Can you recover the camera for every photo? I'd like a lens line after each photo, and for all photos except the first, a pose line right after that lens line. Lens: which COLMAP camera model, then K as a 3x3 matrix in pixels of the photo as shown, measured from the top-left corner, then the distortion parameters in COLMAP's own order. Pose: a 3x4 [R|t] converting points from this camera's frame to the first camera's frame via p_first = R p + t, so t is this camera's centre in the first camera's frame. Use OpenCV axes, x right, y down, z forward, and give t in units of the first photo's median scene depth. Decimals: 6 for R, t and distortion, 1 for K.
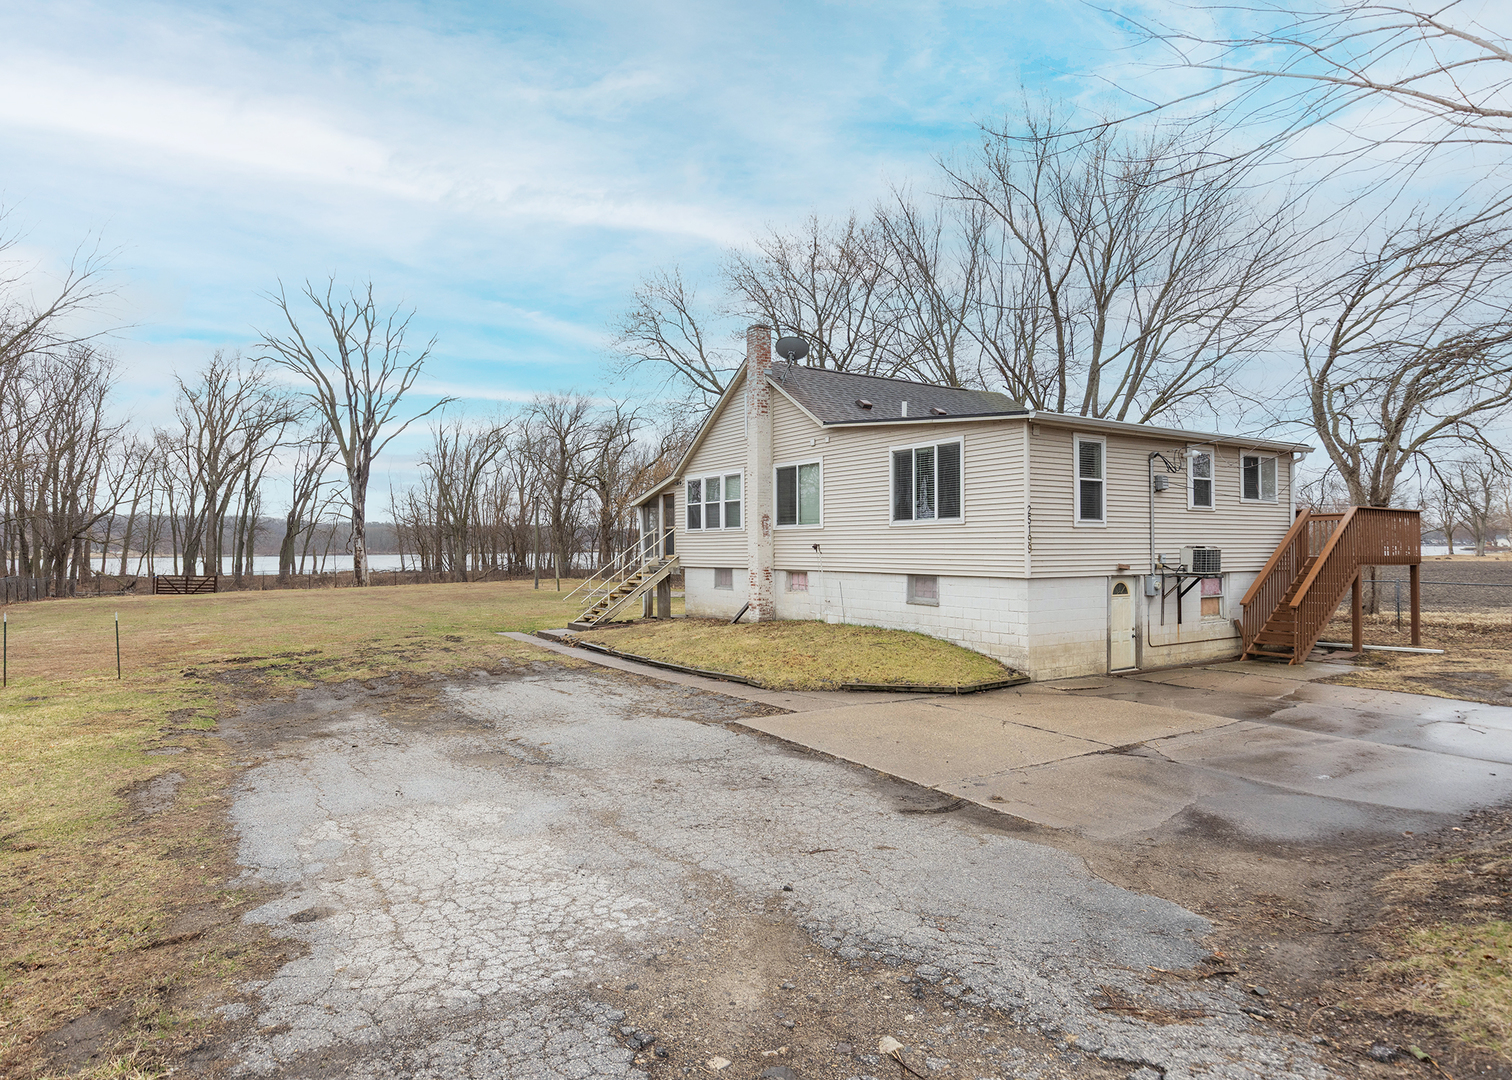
lens RADIAL K [[816.4, 0, 716.4], [0, 816.4, 510.5], [0, 0, 1]] dist [0.000645, 0.000022]
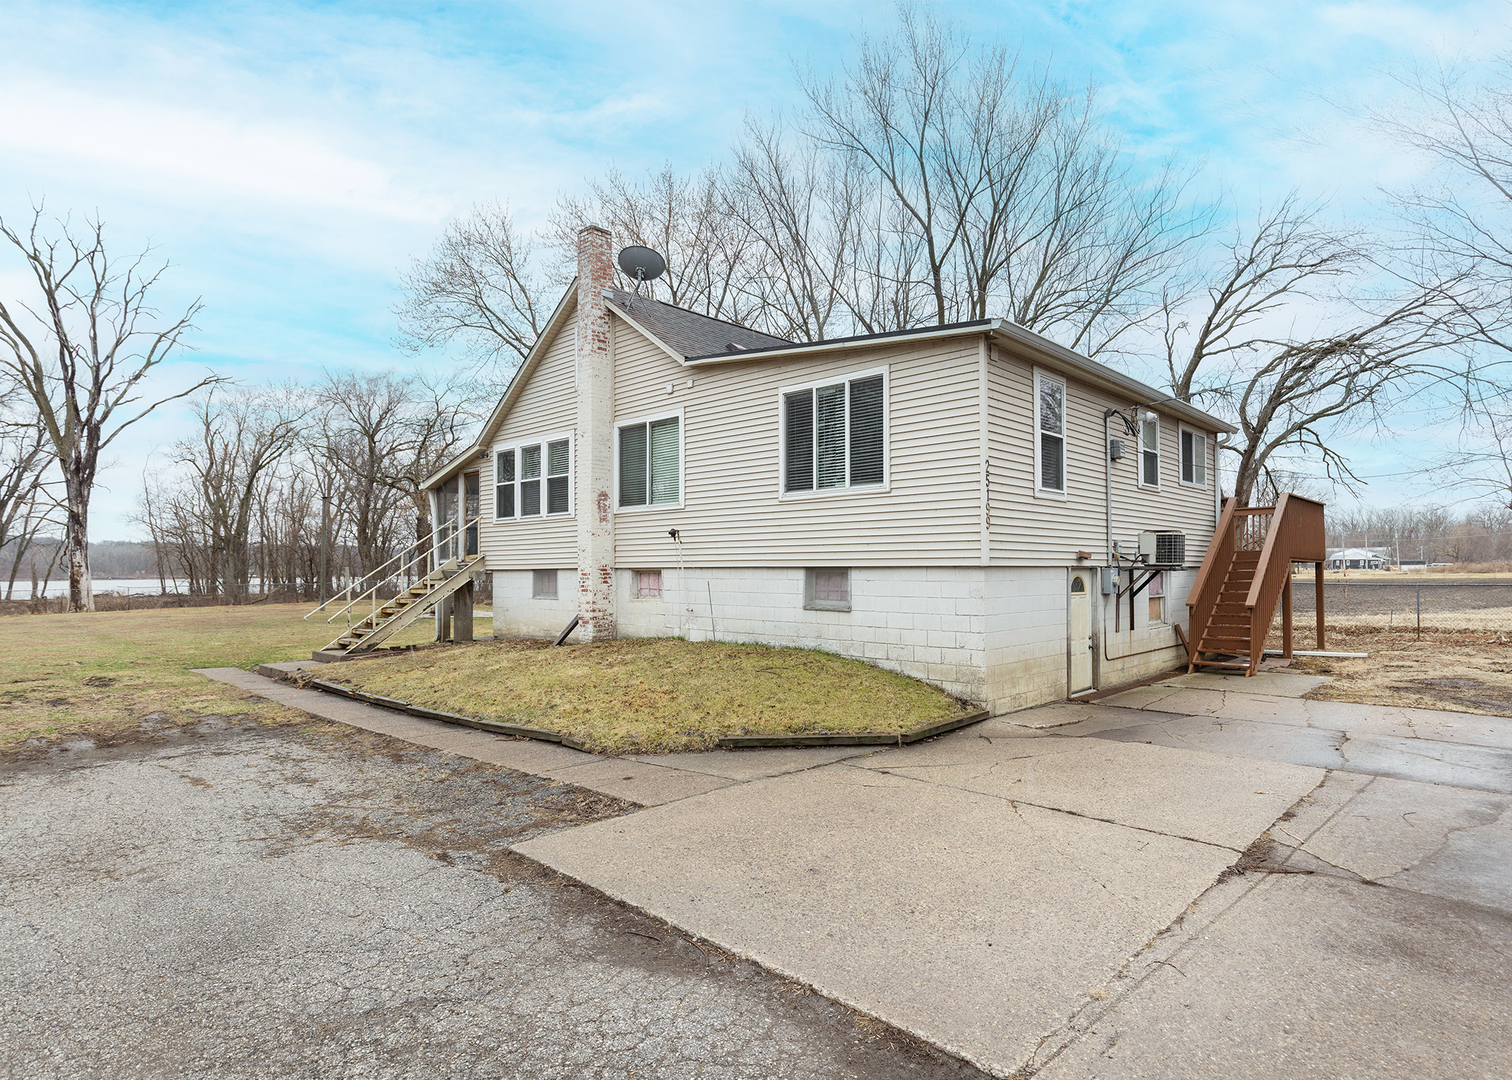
lens RADIAL K [[816.7, 0, 756.0], [0, 816.7, 540.0], [0, 0, 1]] dist [0.003476, 0.000468]
pose [[0.973932, 0.002158, 0.226830, 0.029850], [-0.004054, 0.999961, 0.007890, 0.042620], [-0.226804, -0.008603, 0.973902, 0.285279]]
